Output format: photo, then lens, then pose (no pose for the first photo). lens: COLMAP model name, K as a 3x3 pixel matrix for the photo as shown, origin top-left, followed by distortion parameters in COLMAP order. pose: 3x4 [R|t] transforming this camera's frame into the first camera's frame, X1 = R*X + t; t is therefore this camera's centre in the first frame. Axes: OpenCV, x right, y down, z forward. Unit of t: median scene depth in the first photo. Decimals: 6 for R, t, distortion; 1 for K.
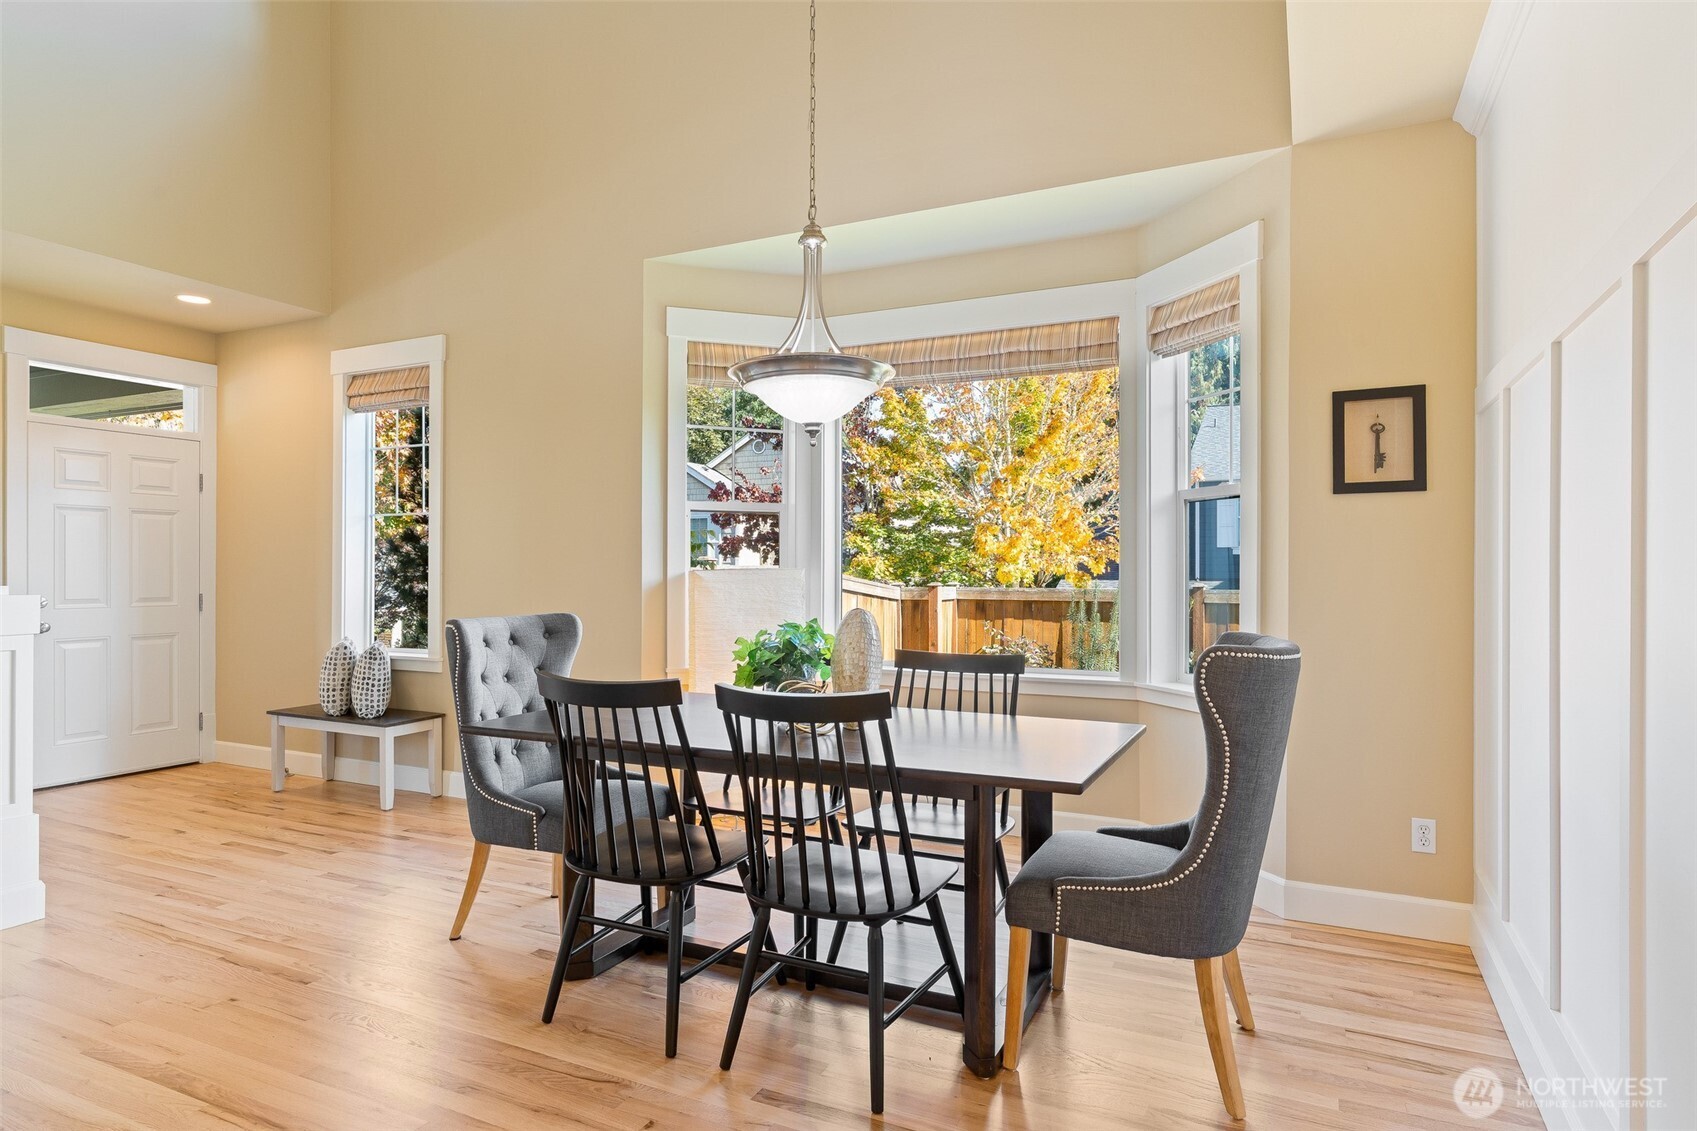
lens RADIAL K [[987.4, 0, 848.5], [0, 987.4, 565.5], [0, 0, 1]] dist [-0.003340, -0.001322]
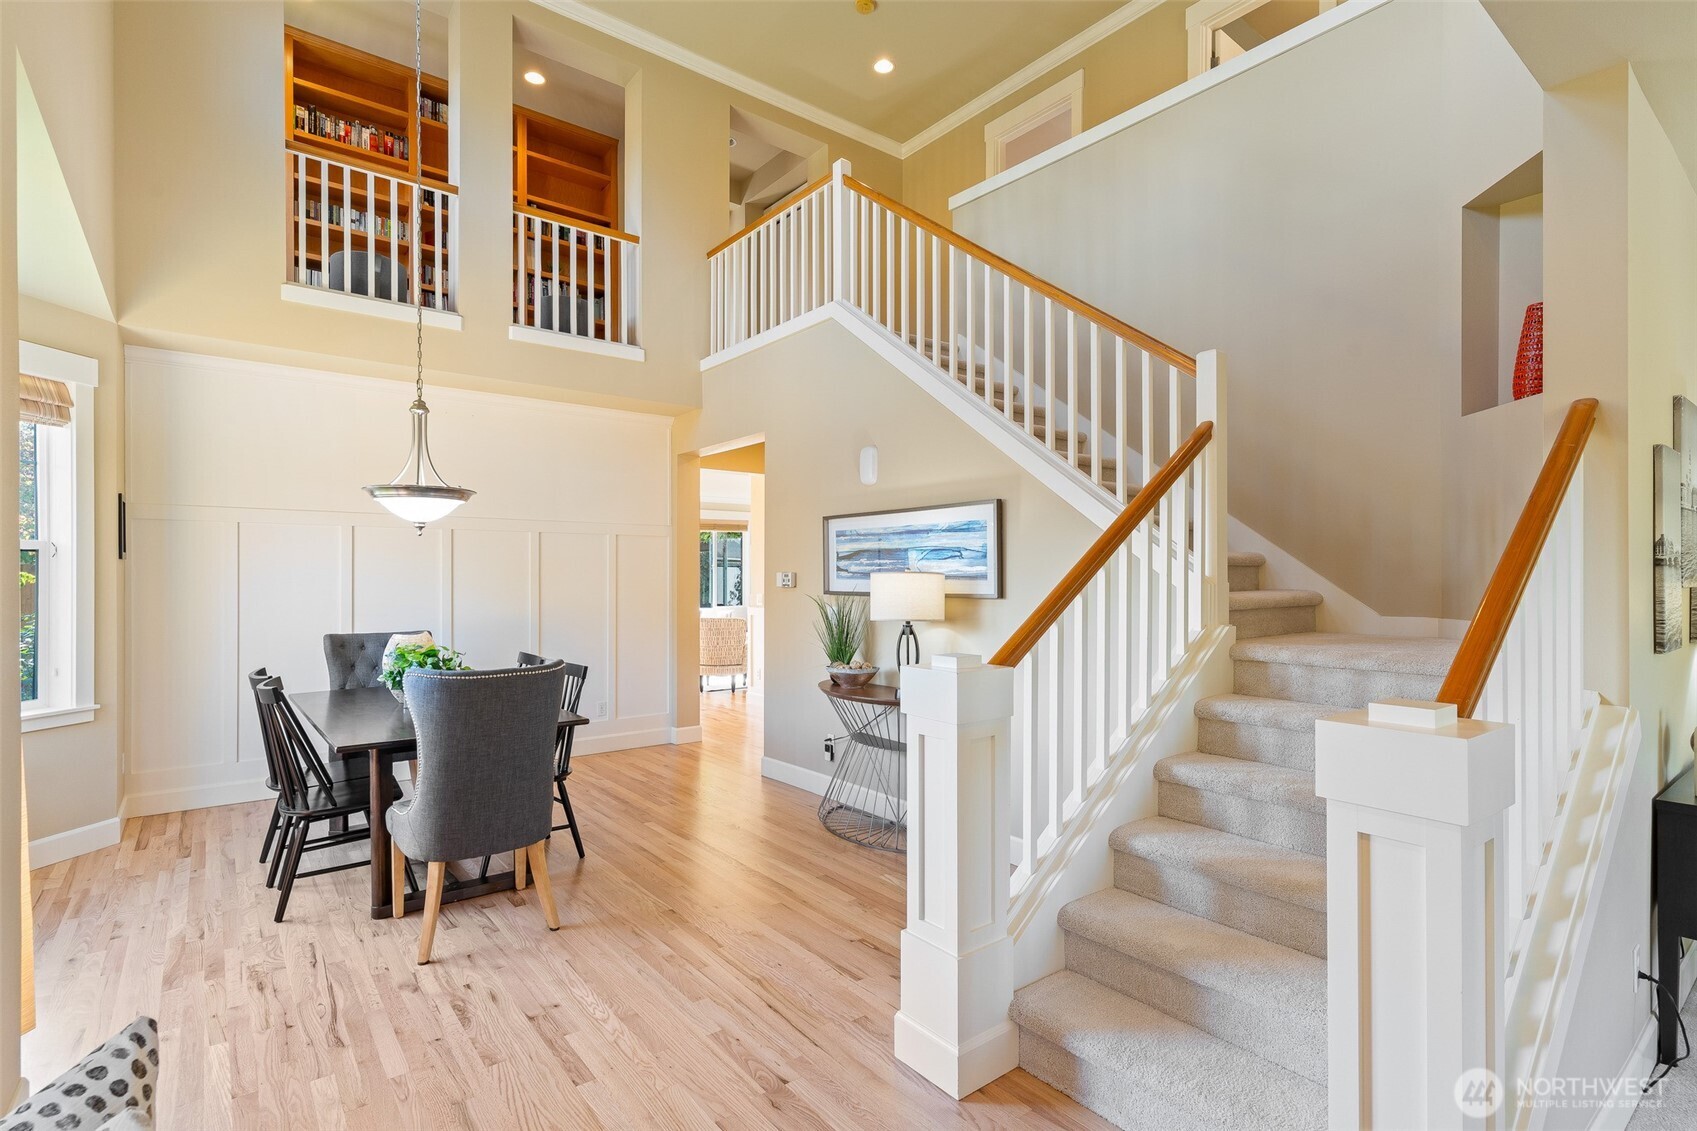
lens RADIAL K [[832.0, 0, 848.5], [0, 832.0, 565.5], [0, 0, 1]] dist [0.000029, 0.000000]
pose [[-0.898005, 0.008847, 0.439896, -1.064035], [0.005895, 0.999950, -0.008076, -0.047862], [-0.439945, -0.004659, -0.898013, 1.604201]]
